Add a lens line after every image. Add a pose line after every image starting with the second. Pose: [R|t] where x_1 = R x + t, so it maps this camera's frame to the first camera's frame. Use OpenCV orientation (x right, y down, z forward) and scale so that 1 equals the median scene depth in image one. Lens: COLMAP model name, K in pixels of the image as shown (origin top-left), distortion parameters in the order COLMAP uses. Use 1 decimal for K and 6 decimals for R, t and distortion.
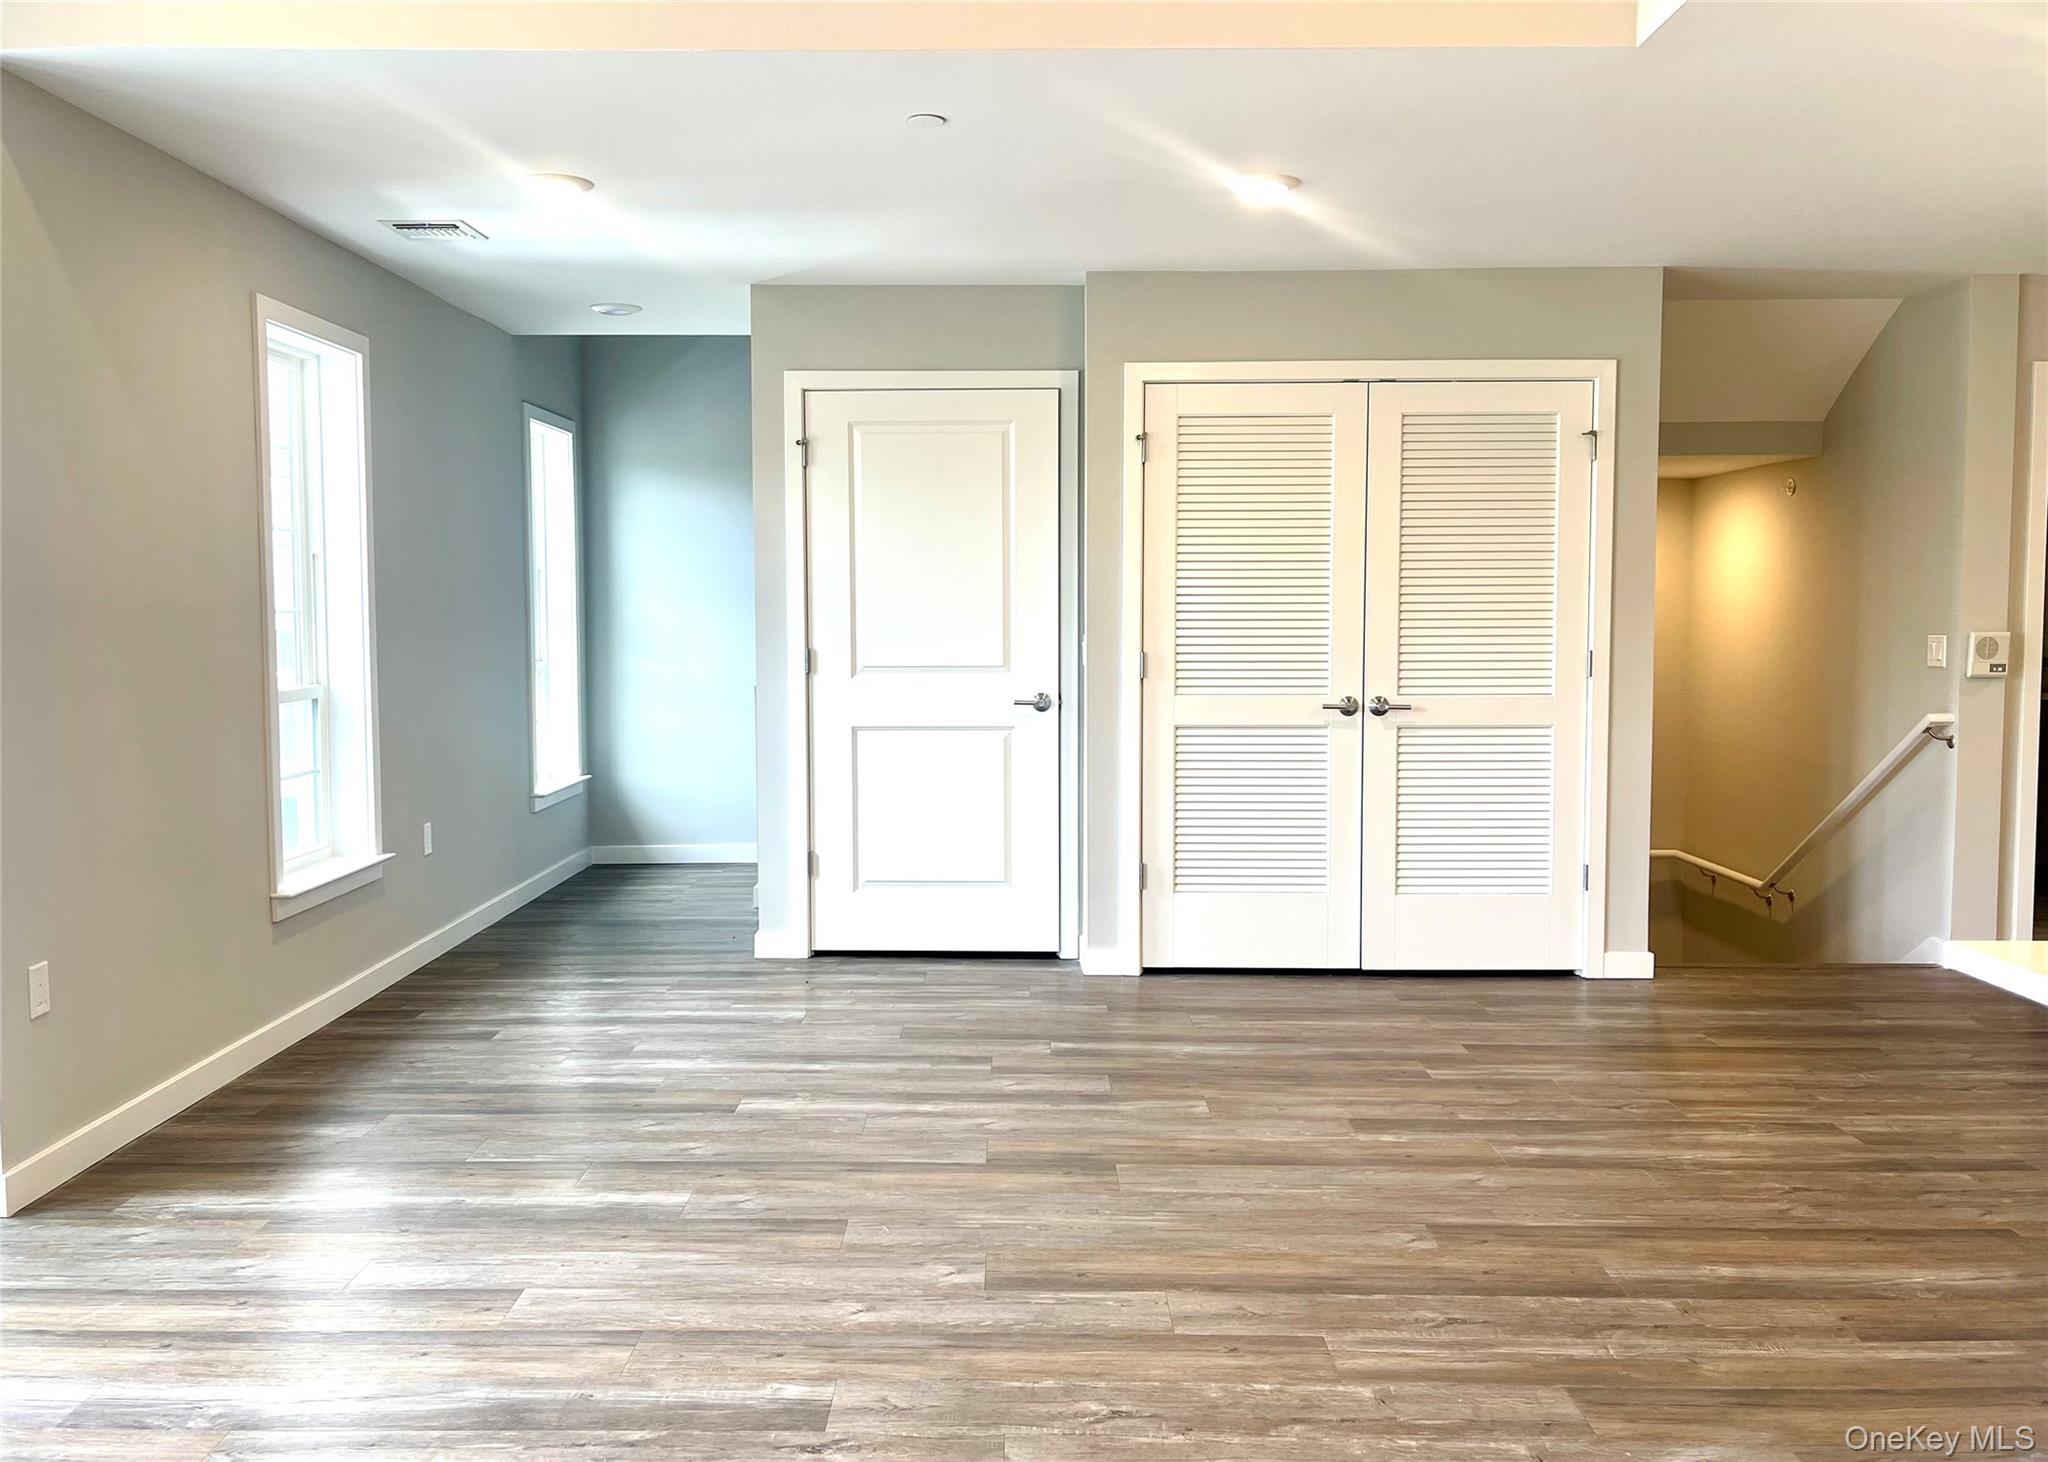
lens RADIAL K [[1706.0, 0, 997.8], [0, 1706.0, 713.3], [0, 0, 1]] dist [0.070843, -0.086703]
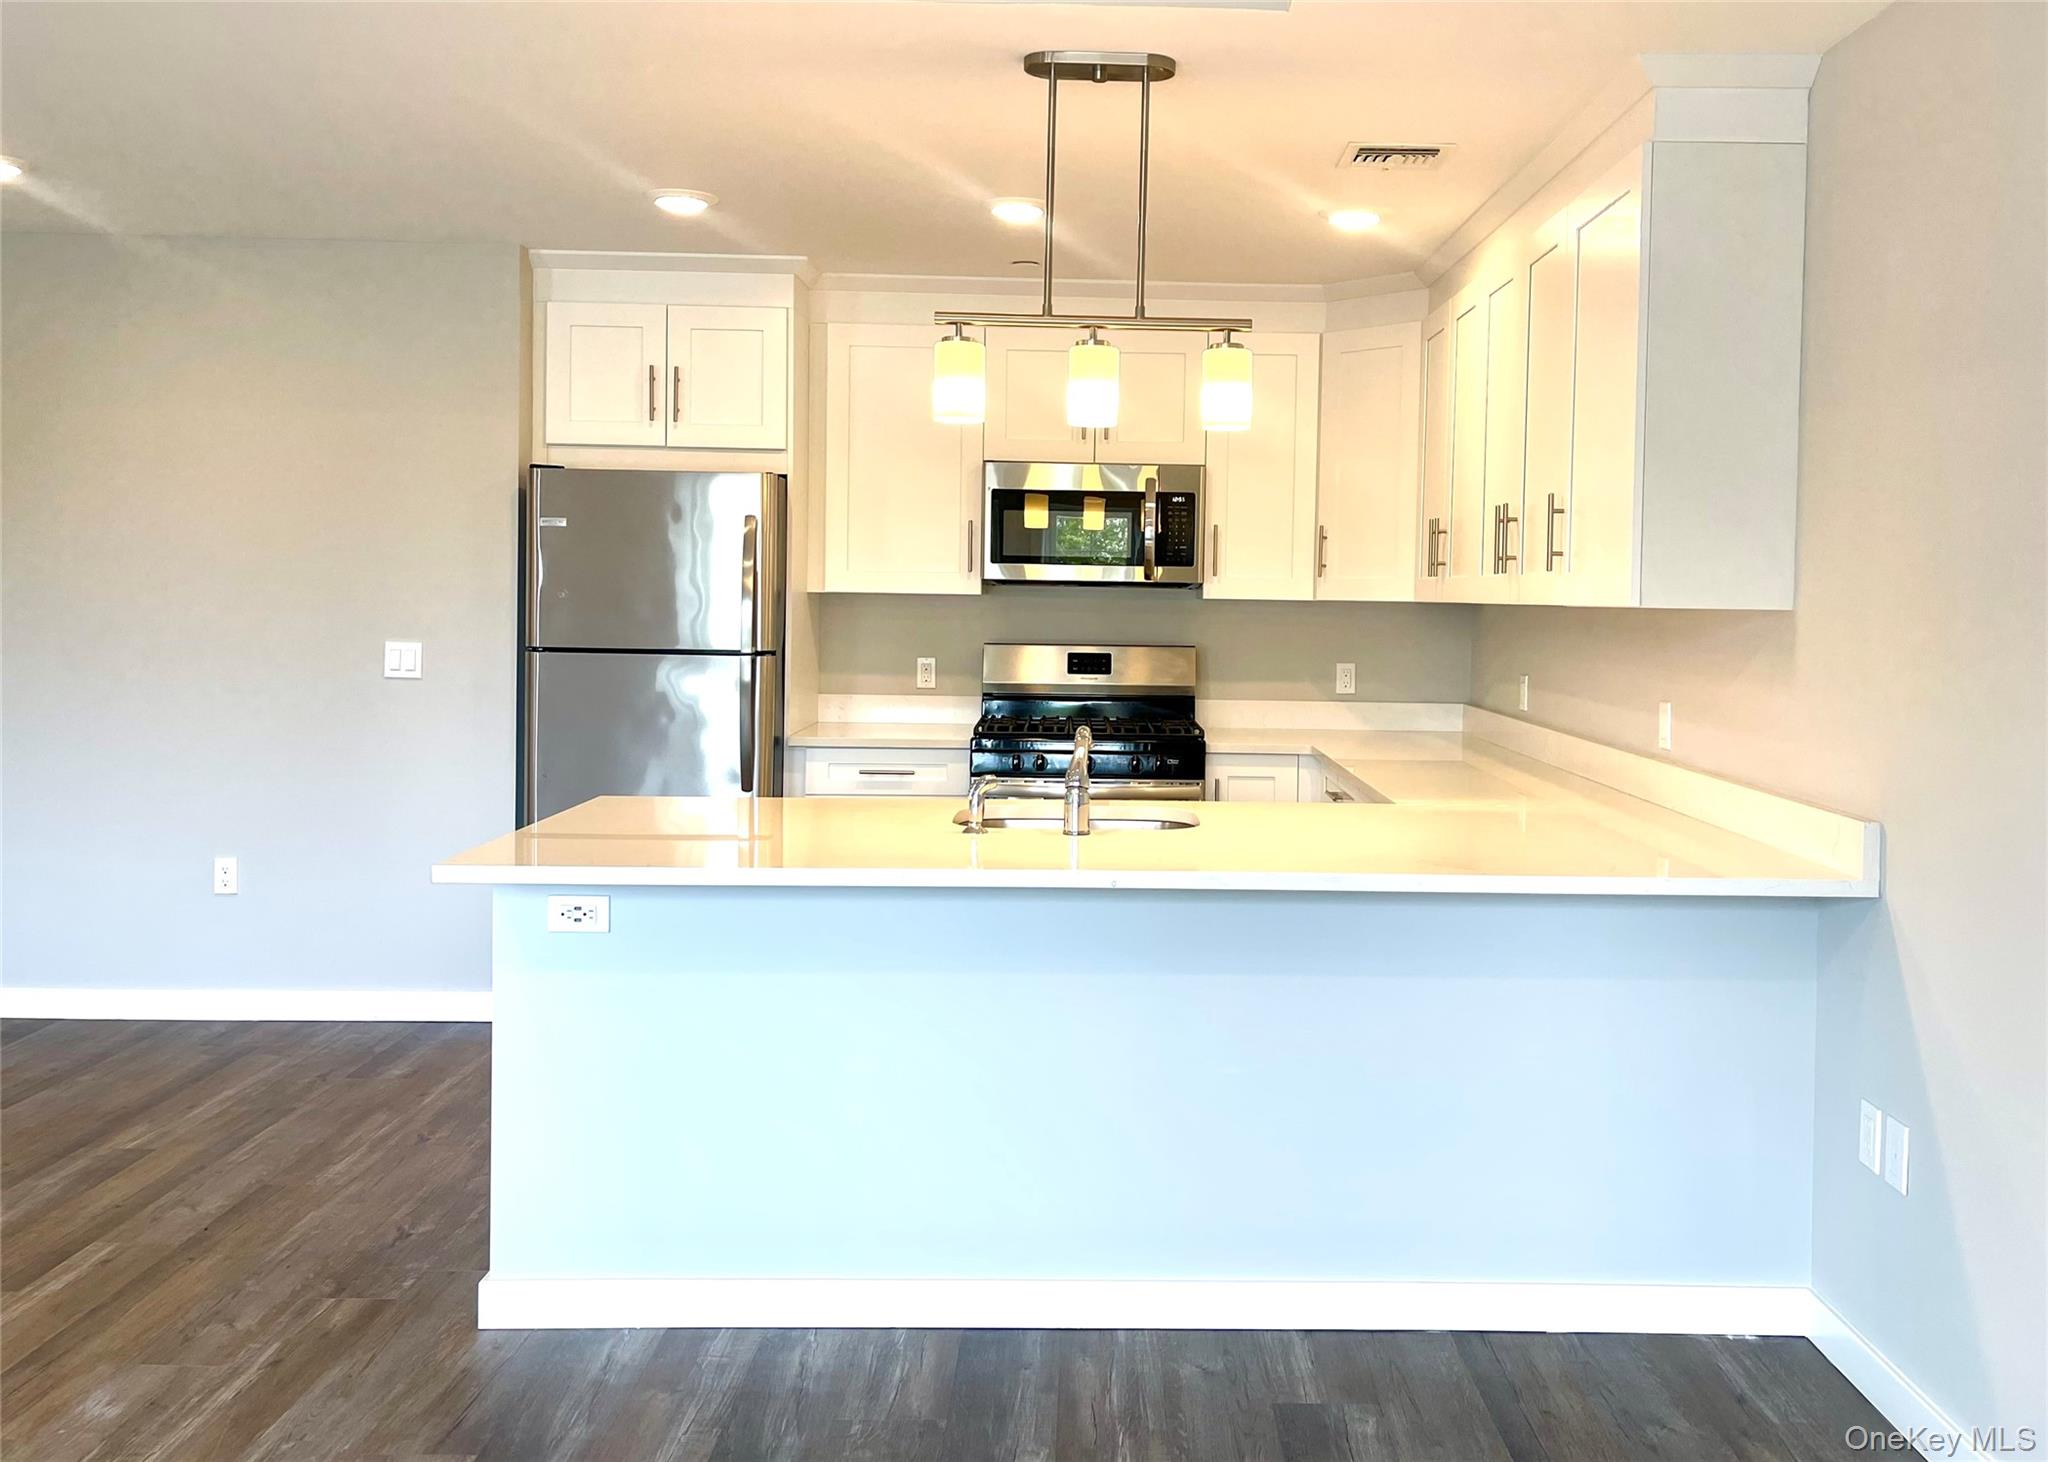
lens RADIAL K [[1719.9, 0, 1136.8], [0, 1719.9, 643.6], [0, 0, 1]] dist [0.081184, -0.119053]
pose [[-0.037033, -0.028998, 0.998893, -0.491772], [0.047068, 0.998419, 0.030729, -0.037170], [-0.998205, 0.048154, -0.035610, 0.253775]]
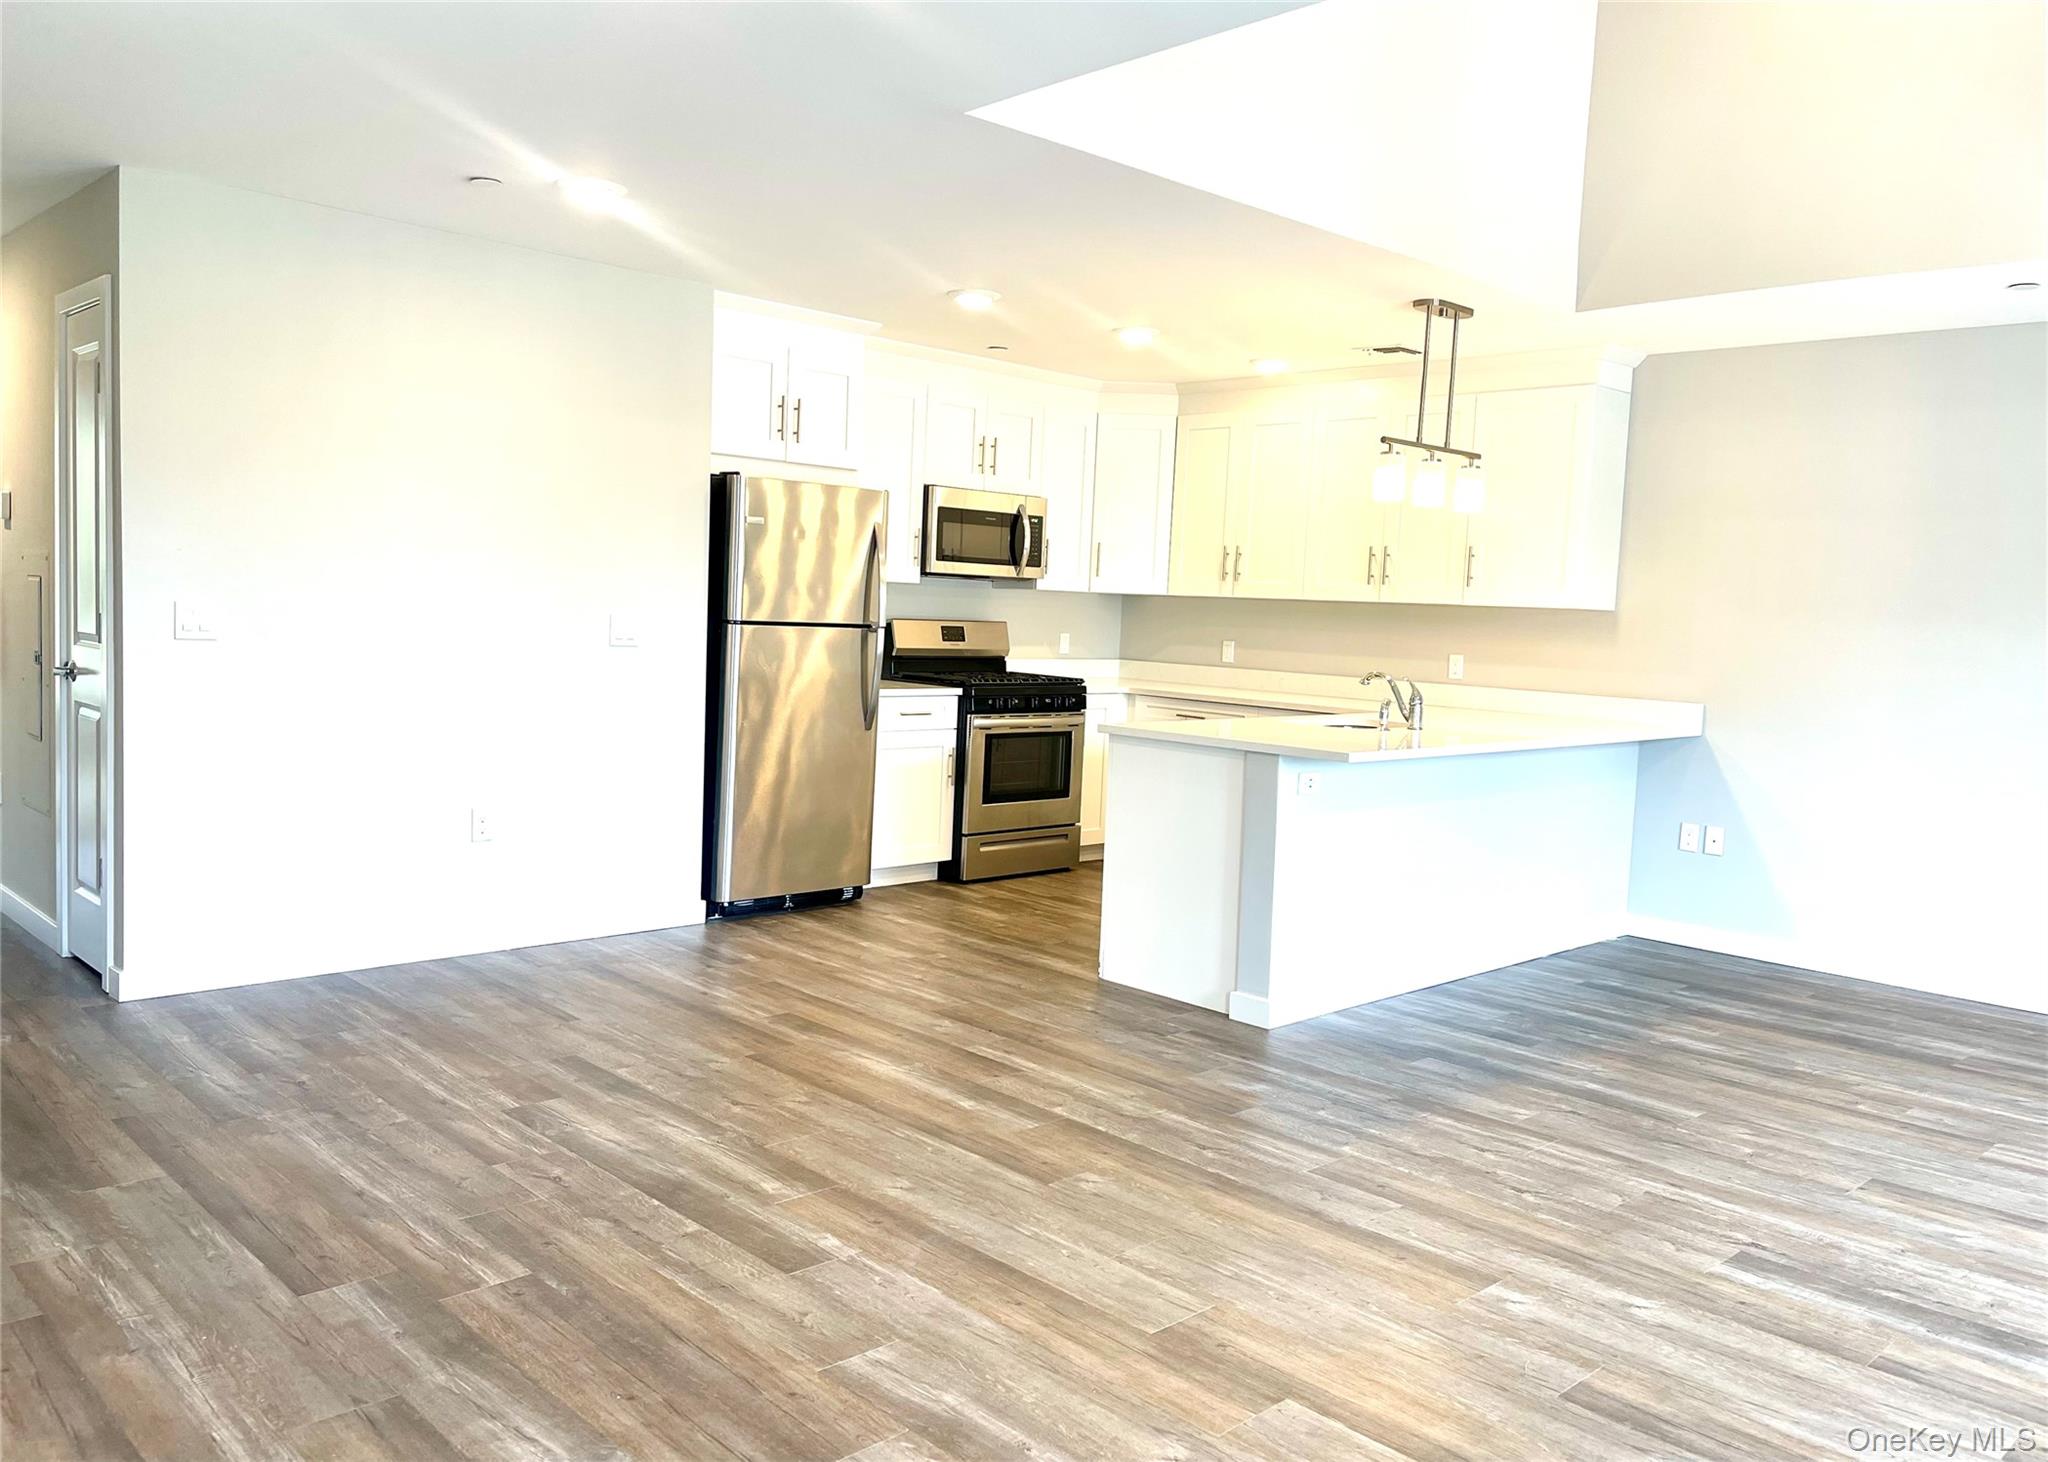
lens RADIAL K [[1558.4, 0, 1017.3], [0, 1558.4, 724.0], [0, 0, 1]] dist [0.069900, -0.105751]
pose [[-0.702109, -0.085097, 0.706966, -0.386293], [0.003321, 0.992431, 0.122757, -0.102689], [-0.712062, 0.088537, -0.696512, 1.593415]]
